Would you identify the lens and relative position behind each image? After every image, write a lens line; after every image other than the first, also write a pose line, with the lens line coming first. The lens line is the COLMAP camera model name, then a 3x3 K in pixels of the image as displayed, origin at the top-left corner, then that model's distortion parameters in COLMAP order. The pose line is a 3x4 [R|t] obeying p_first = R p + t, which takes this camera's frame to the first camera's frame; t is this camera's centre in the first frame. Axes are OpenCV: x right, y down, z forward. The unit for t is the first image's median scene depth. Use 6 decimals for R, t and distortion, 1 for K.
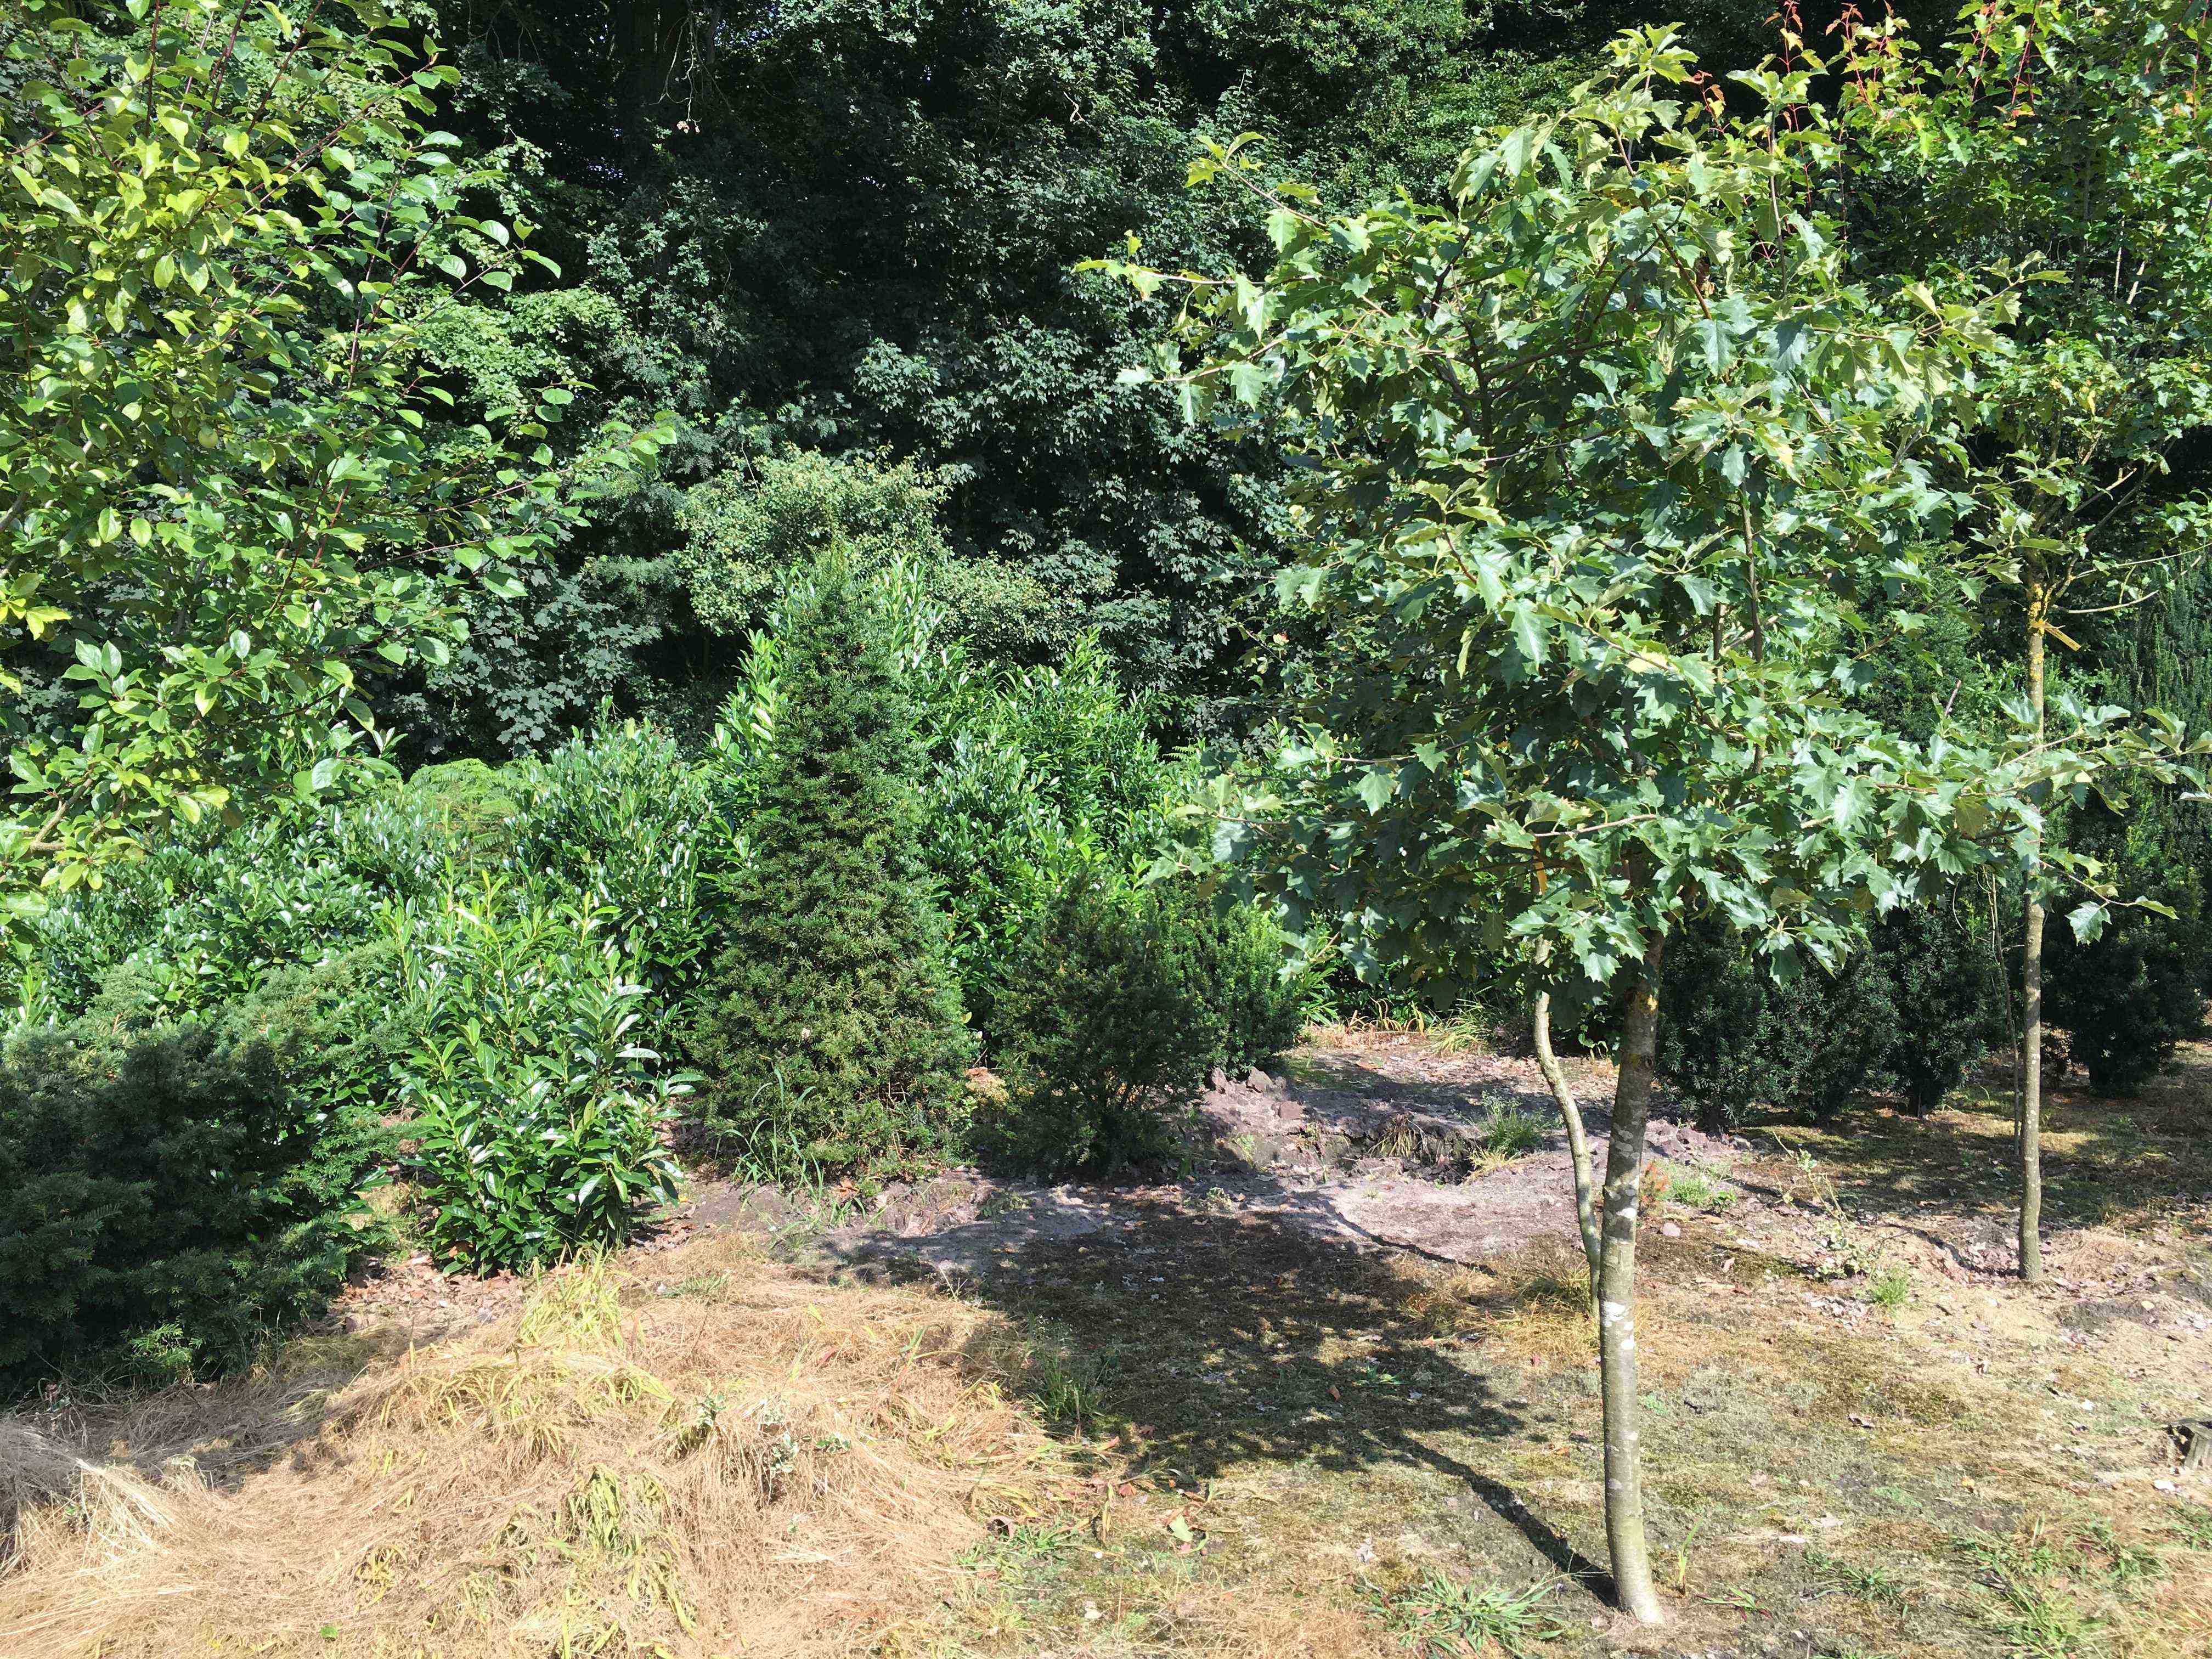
lens RADIAL K [[1895.7, 0, 1106.0], [0, 1895.7, 829.5], [0, 0, 1]] dist [0.071005, -0.061975]
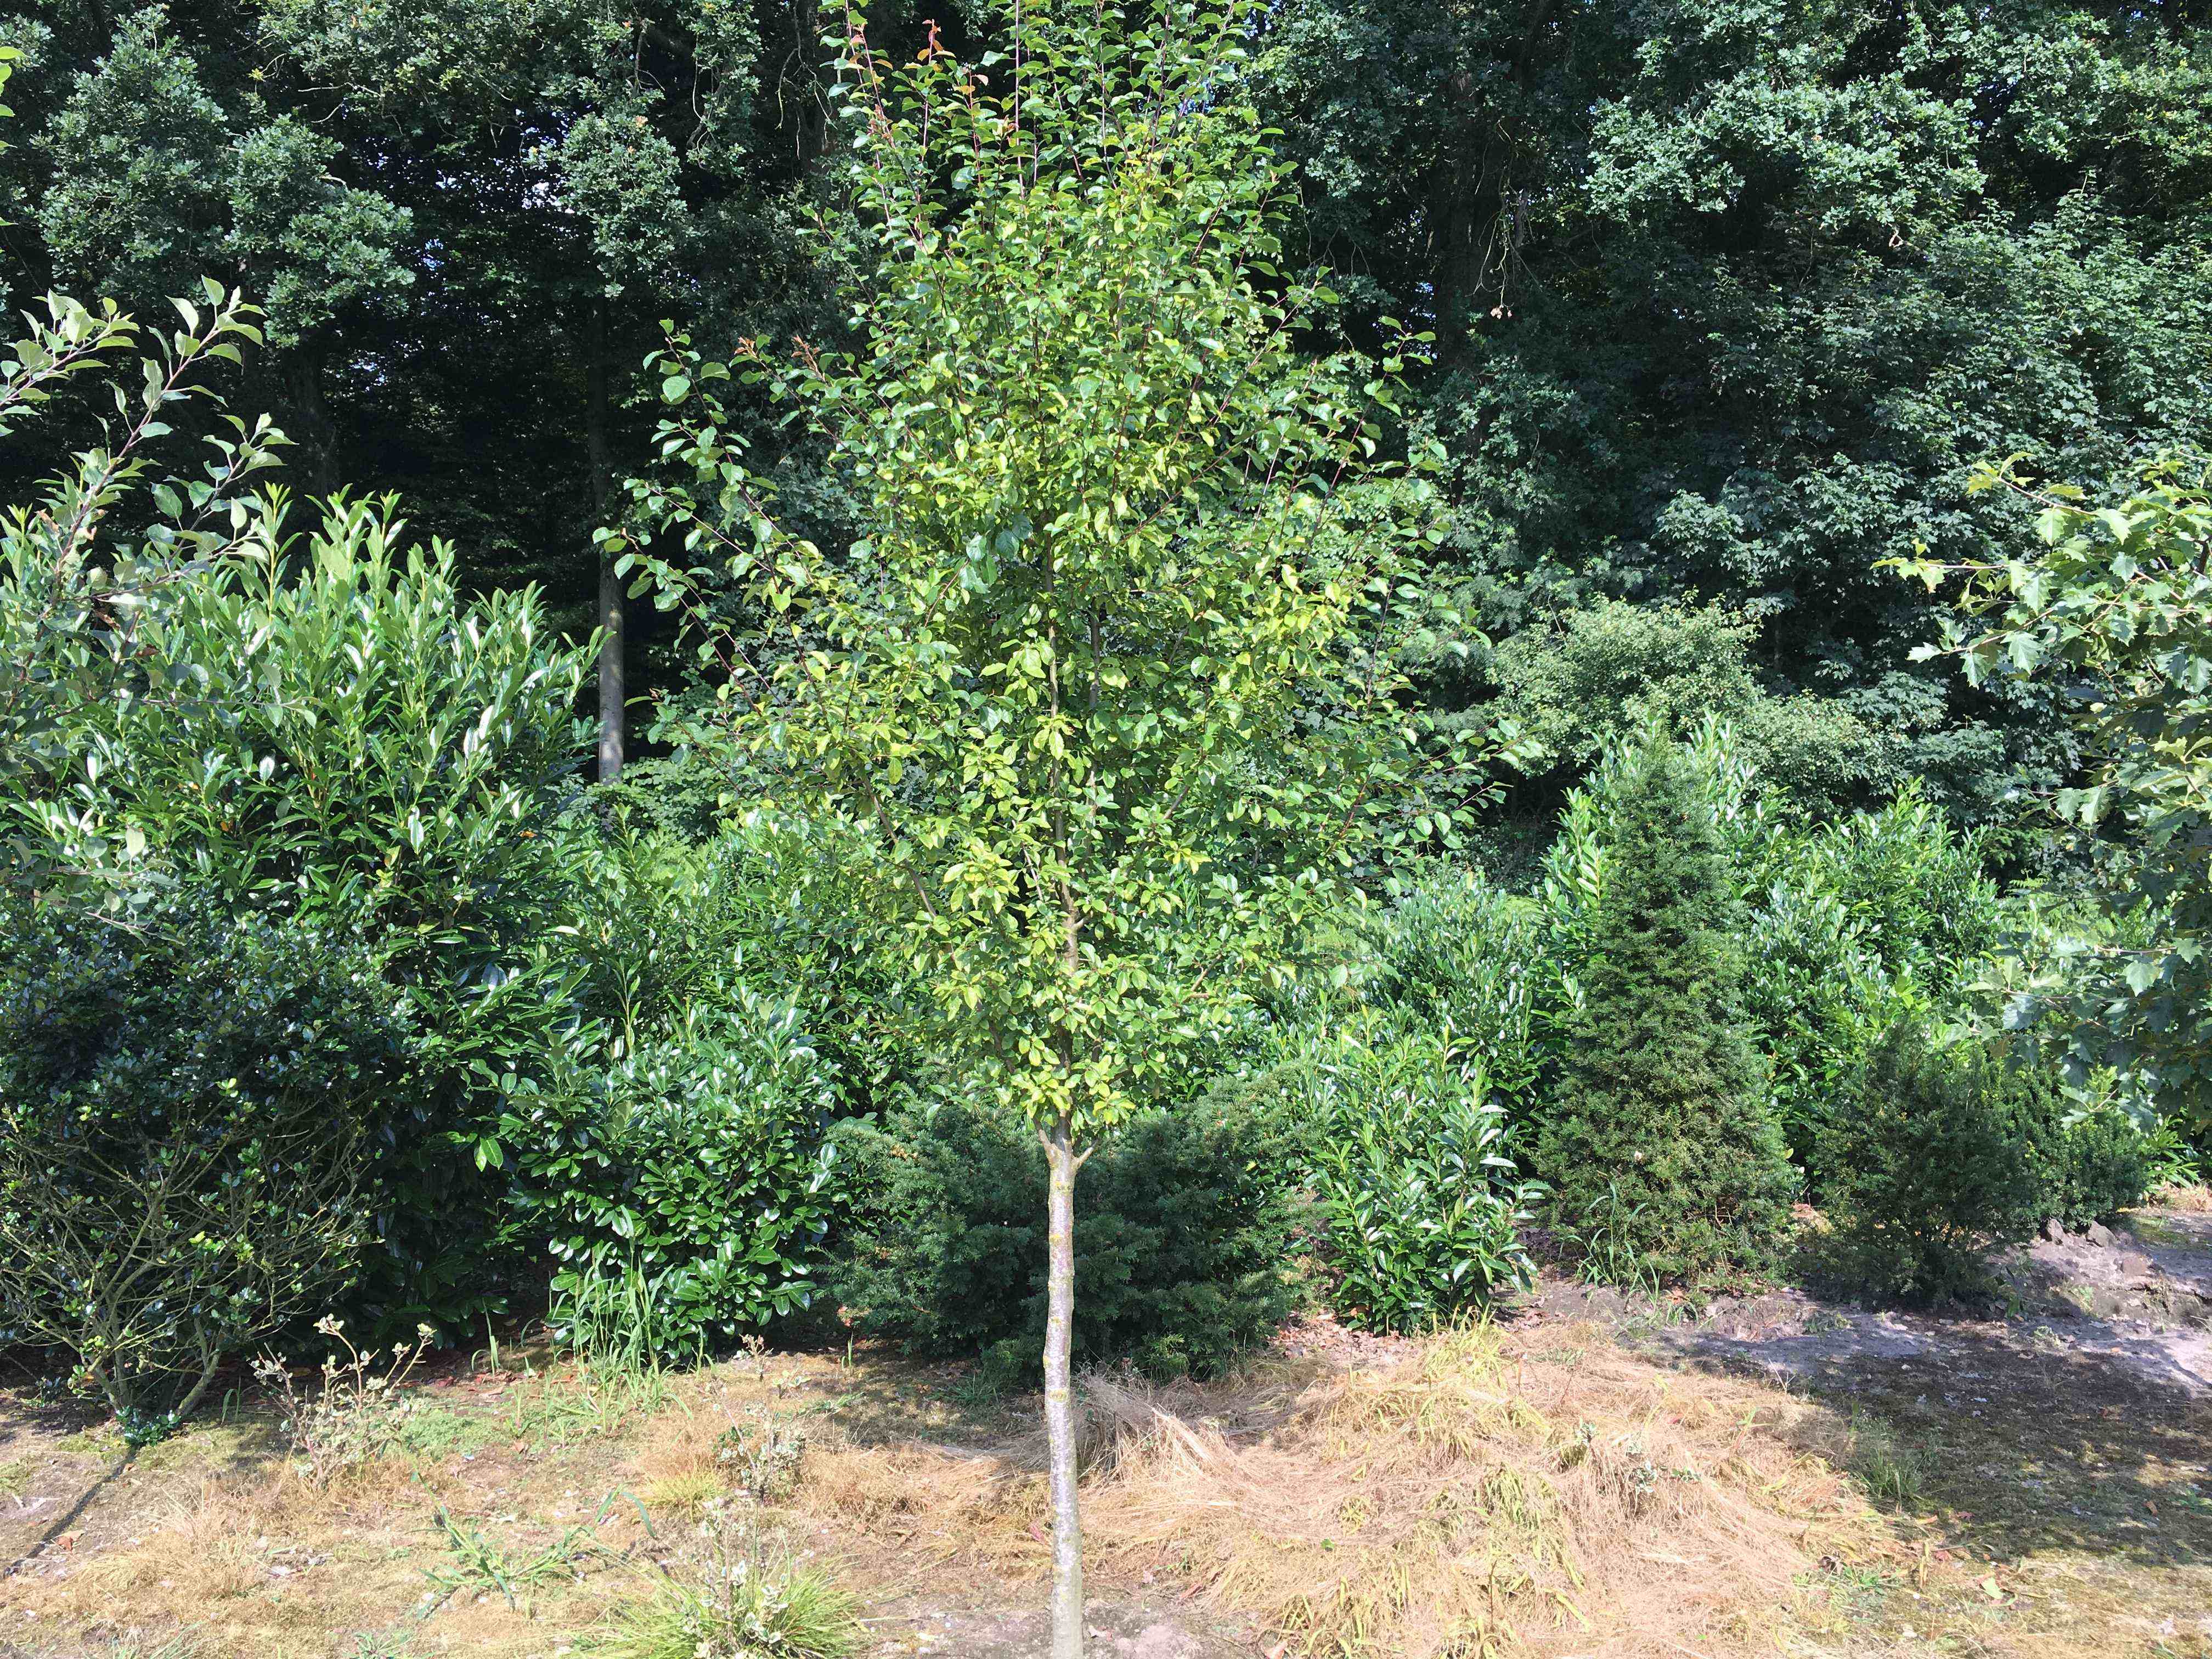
lens RADIAL K [[1866.1, 0, 1064.2], [0, 1866.1, 797.5], [0, 0, 1]] dist [0.060268, -0.100482]
pose [[0.906177, -0.019121, -0.422466, 0.010652], [-0.016910, 0.996540, -0.081375, -0.010027], [0.422561, 0.080884, 0.902718, -0.182738]]
